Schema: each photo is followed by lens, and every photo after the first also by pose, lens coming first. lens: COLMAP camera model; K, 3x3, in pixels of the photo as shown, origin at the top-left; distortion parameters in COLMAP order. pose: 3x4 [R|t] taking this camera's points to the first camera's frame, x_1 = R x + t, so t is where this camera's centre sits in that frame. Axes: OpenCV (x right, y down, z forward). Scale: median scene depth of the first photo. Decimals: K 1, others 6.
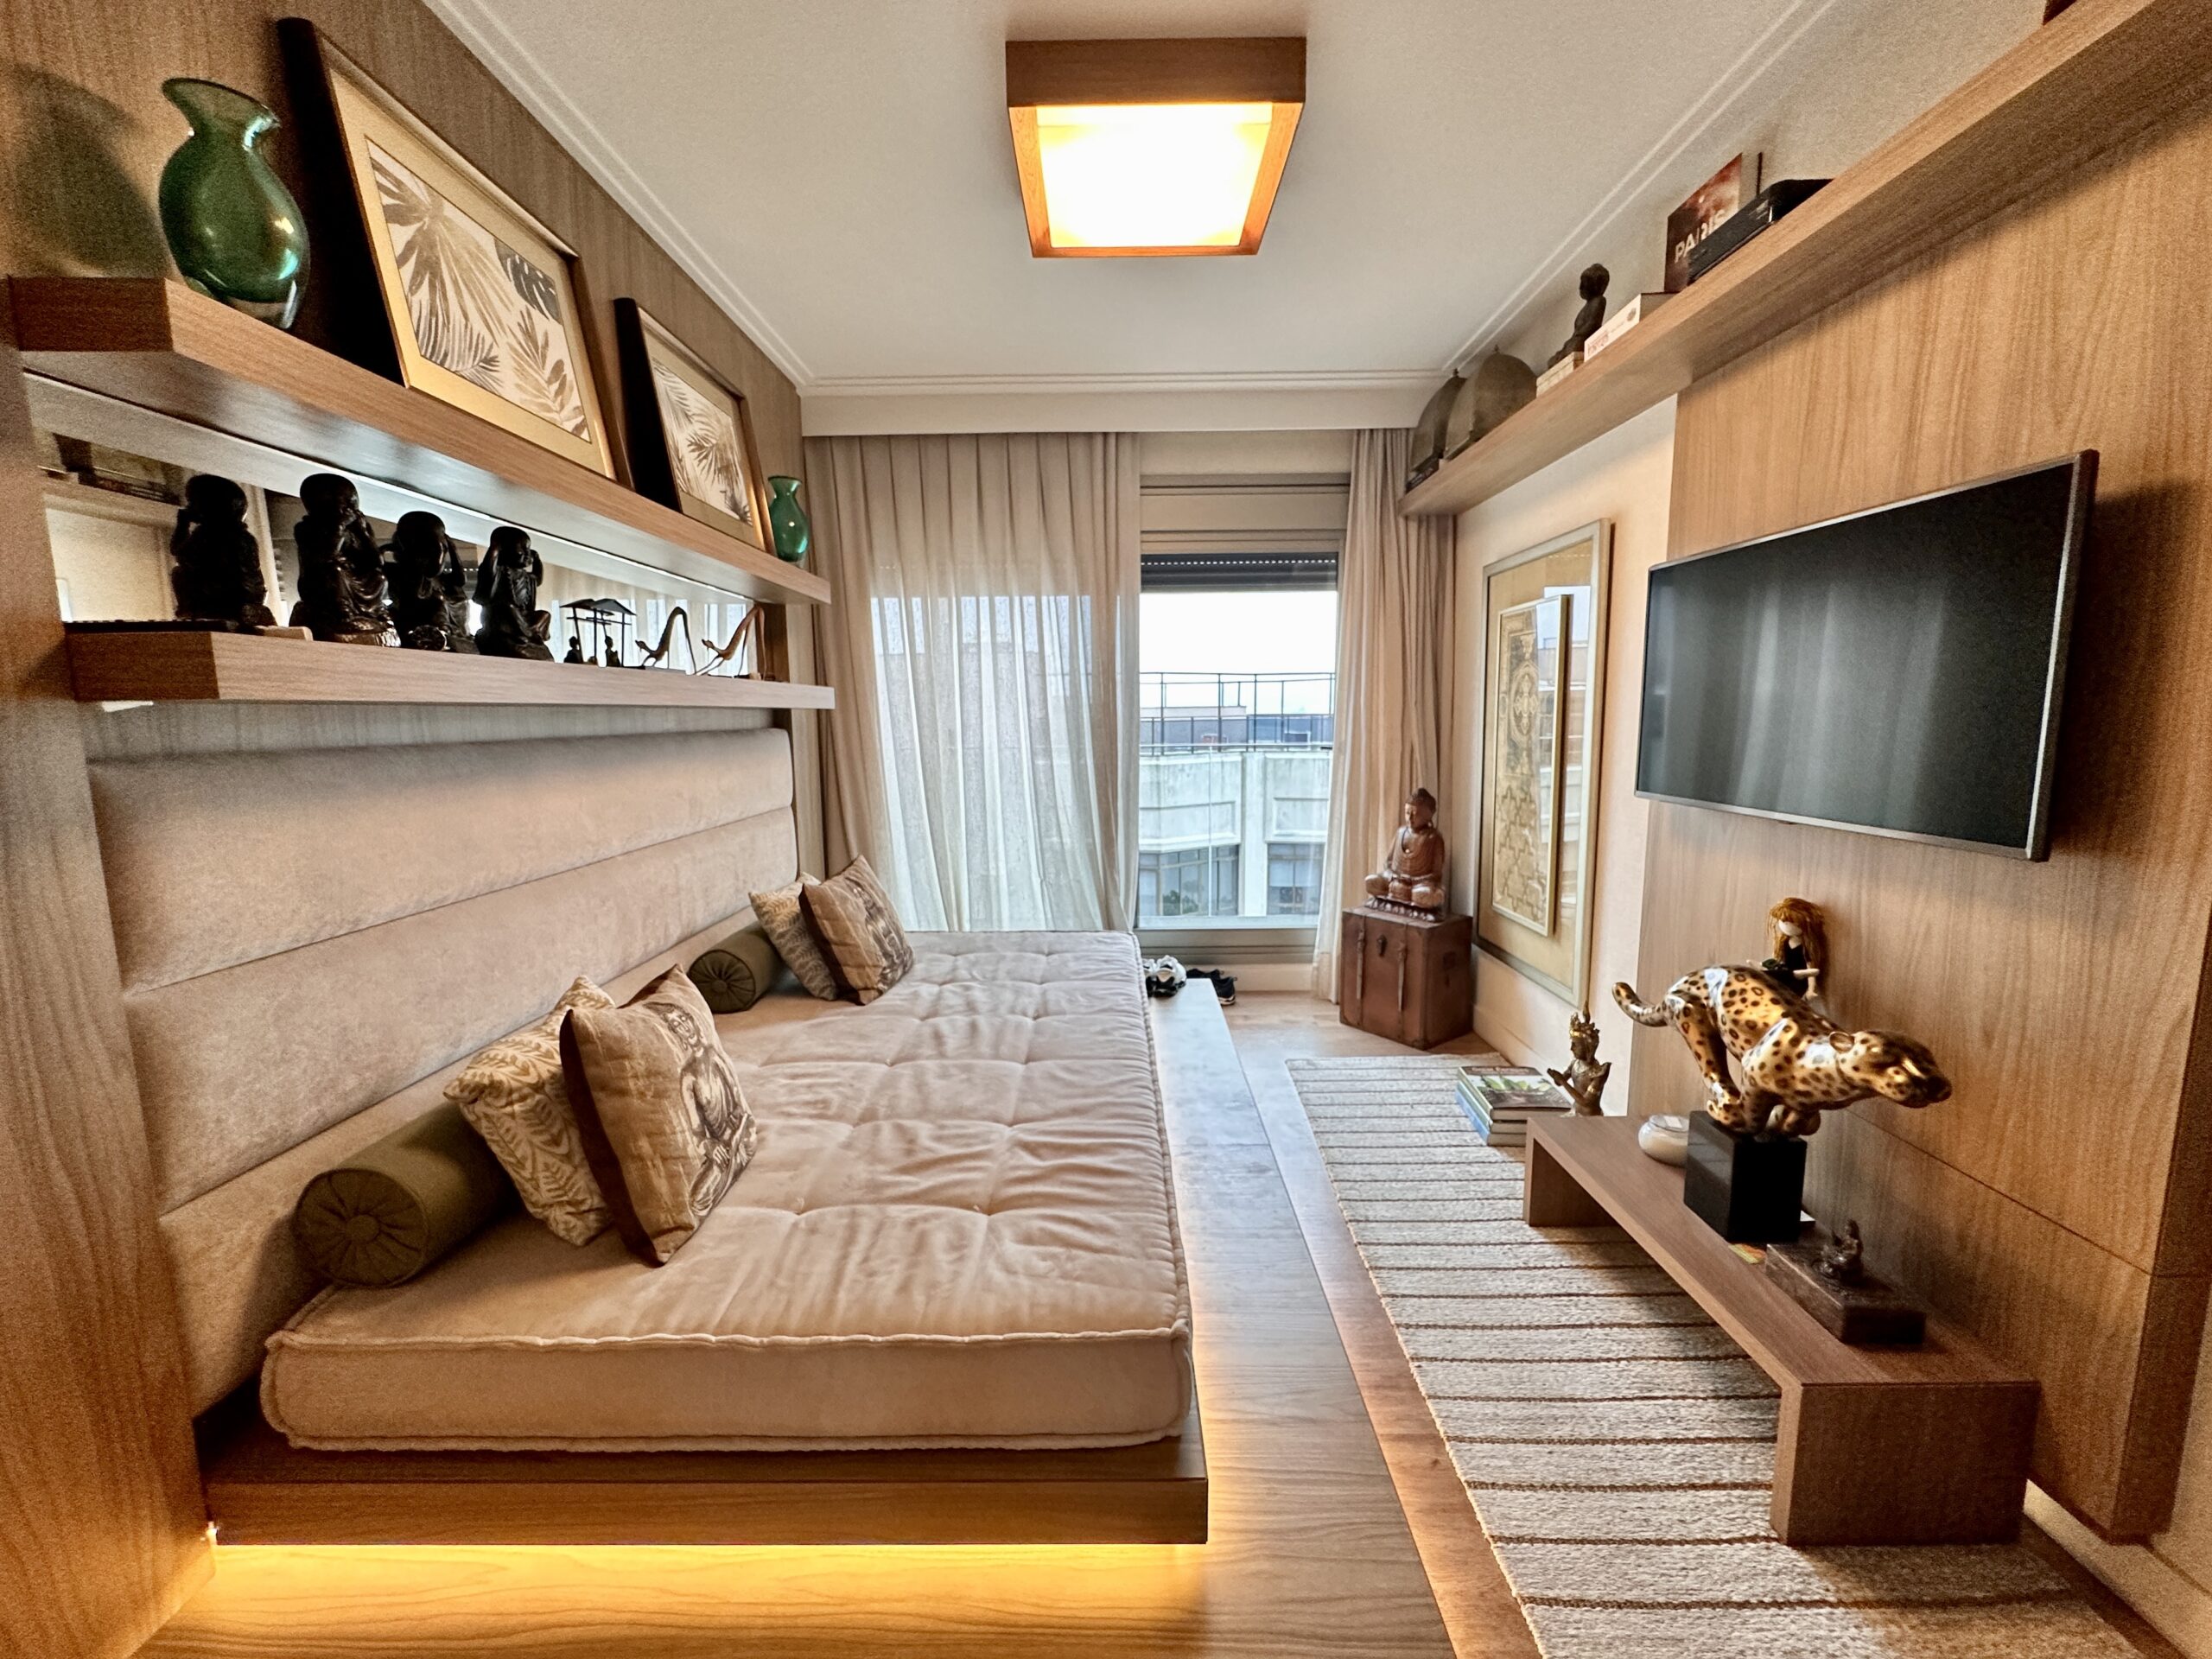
lens RADIAL K [[885.8, 0, 1105.3], [0, 885.8, 827.2], [0, 0, 1]] dist [0.000743, -0.000068]
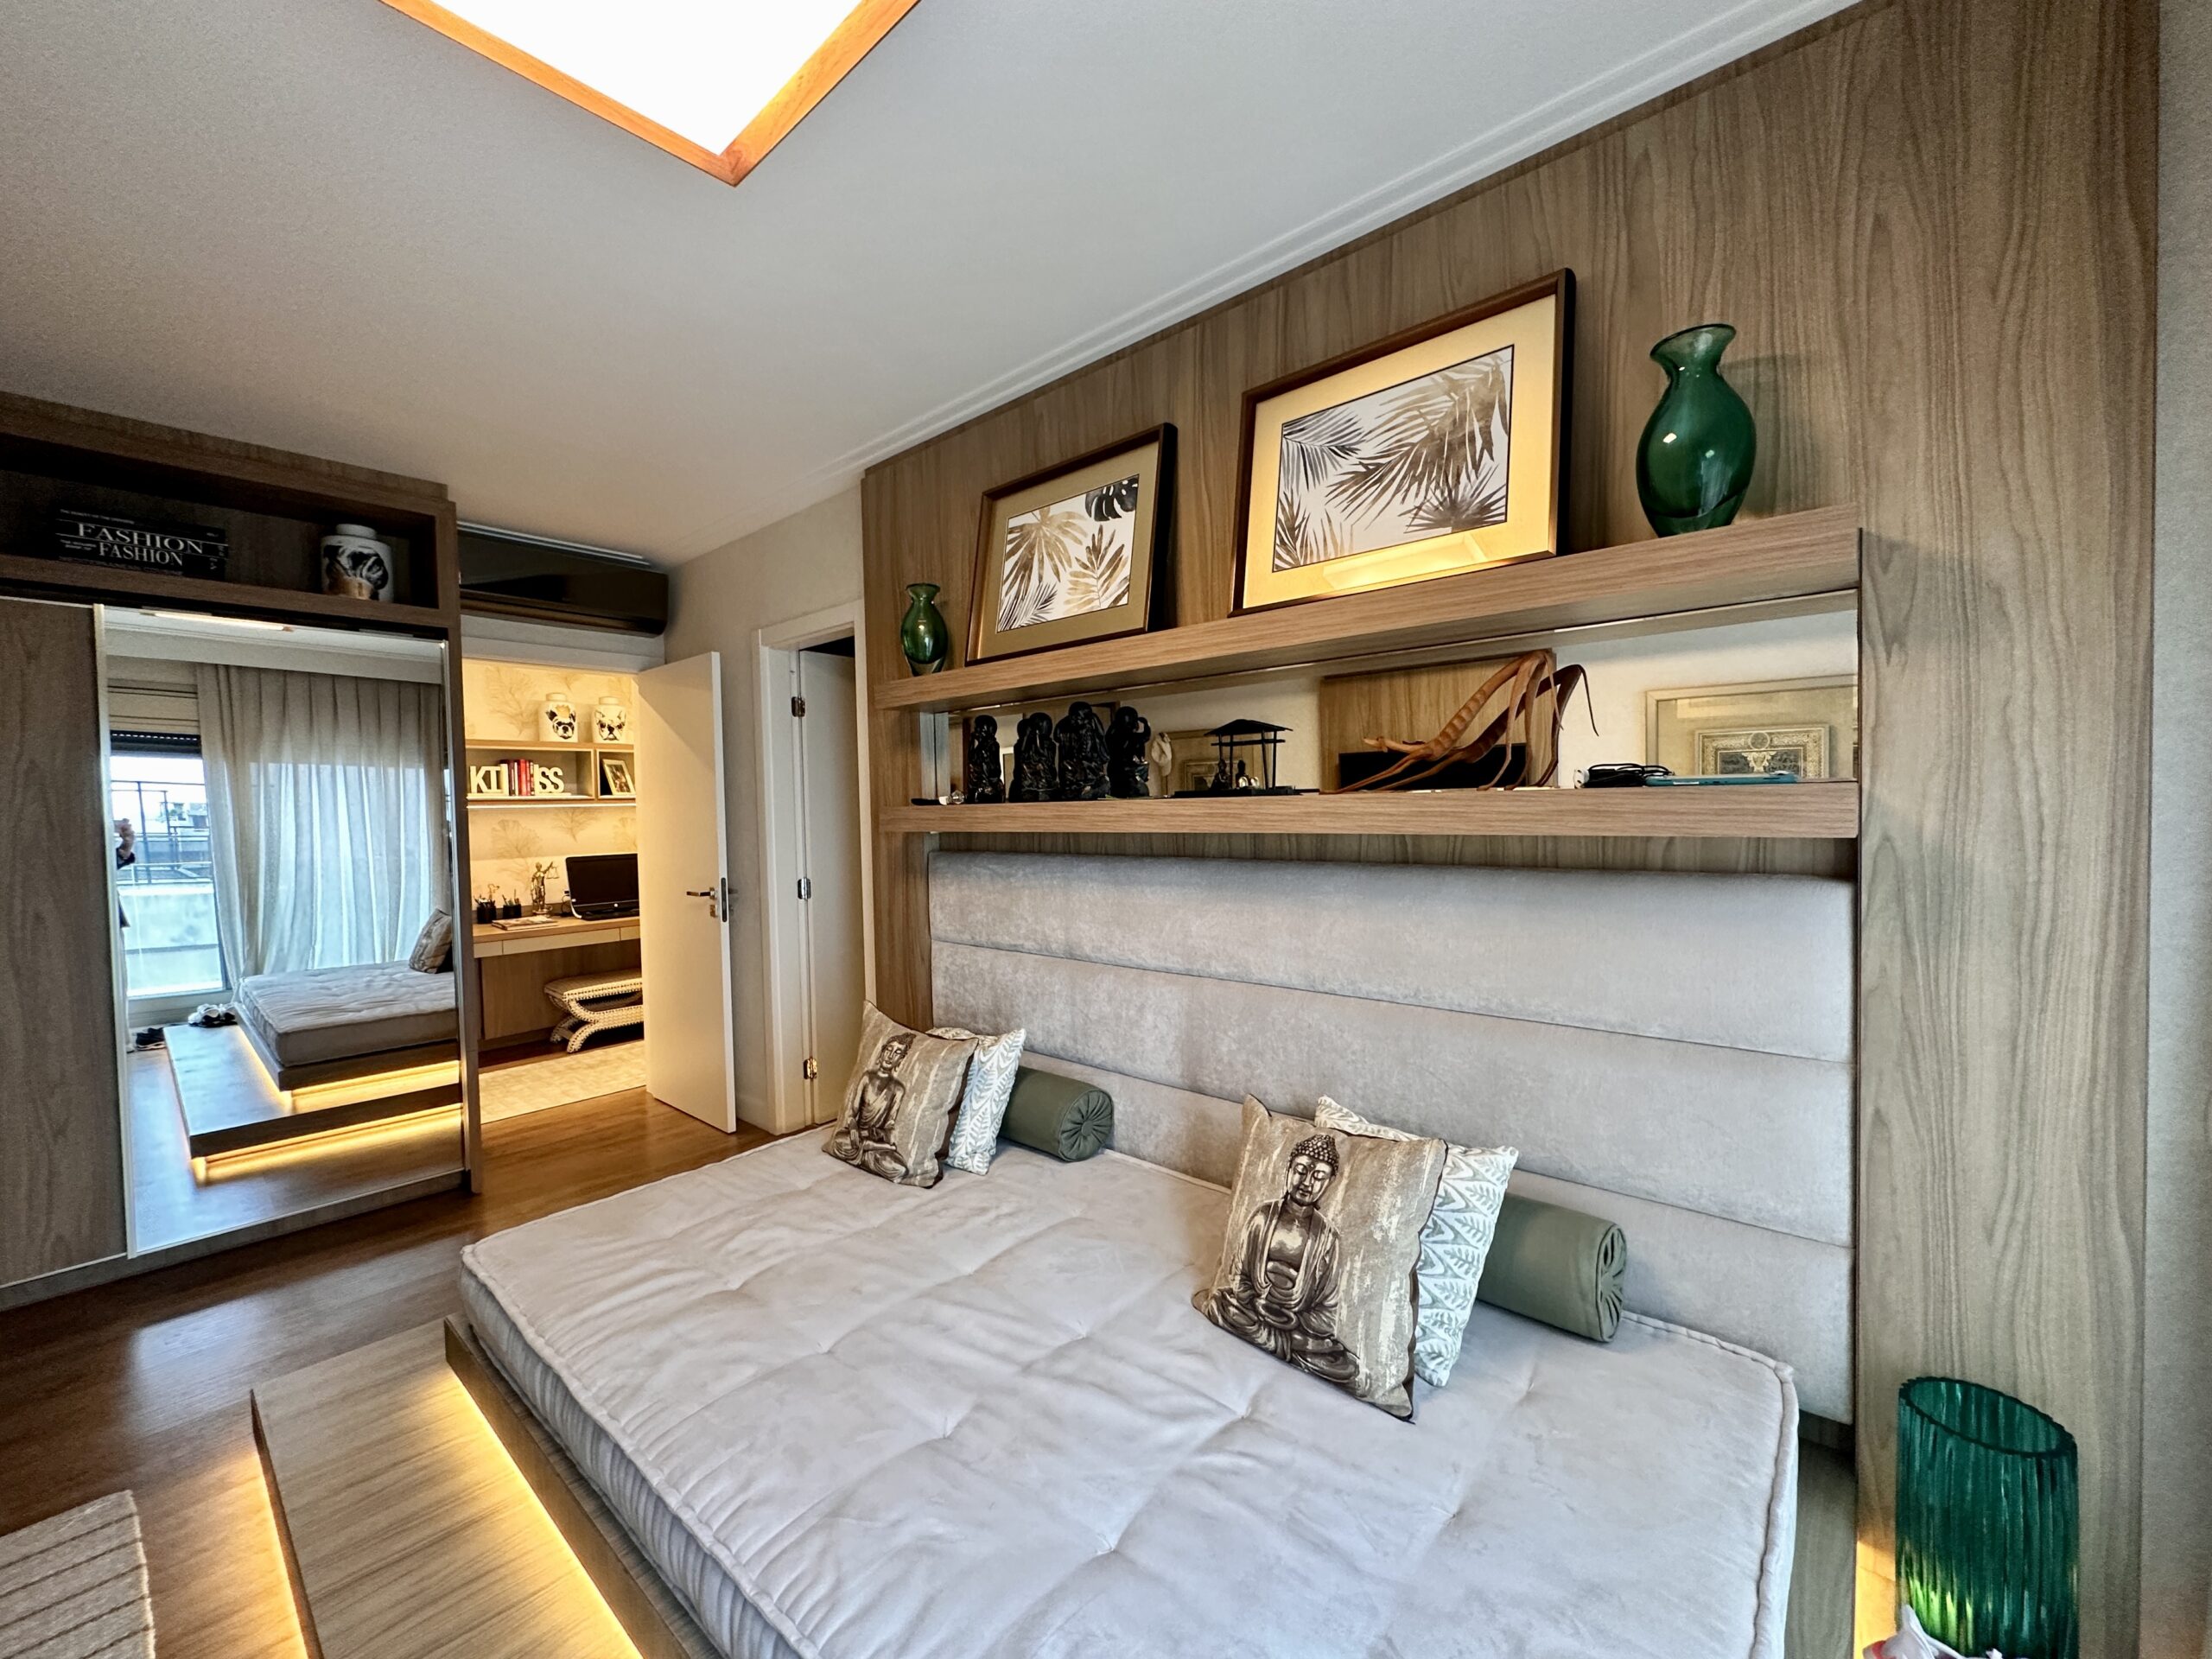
lens RADIAL K [[885.8, 0, 1105.3], [0, 885.8, 827.2], [0, 0, 1]] dist [0.000743, -0.000068]
pose [[-0.654186, 0.041717, -0.755182, 0.333990], [-0.070136, 0.990829, 0.115491, -0.295994], [0.753075, 0.128518, -0.645261, 1.869295]]
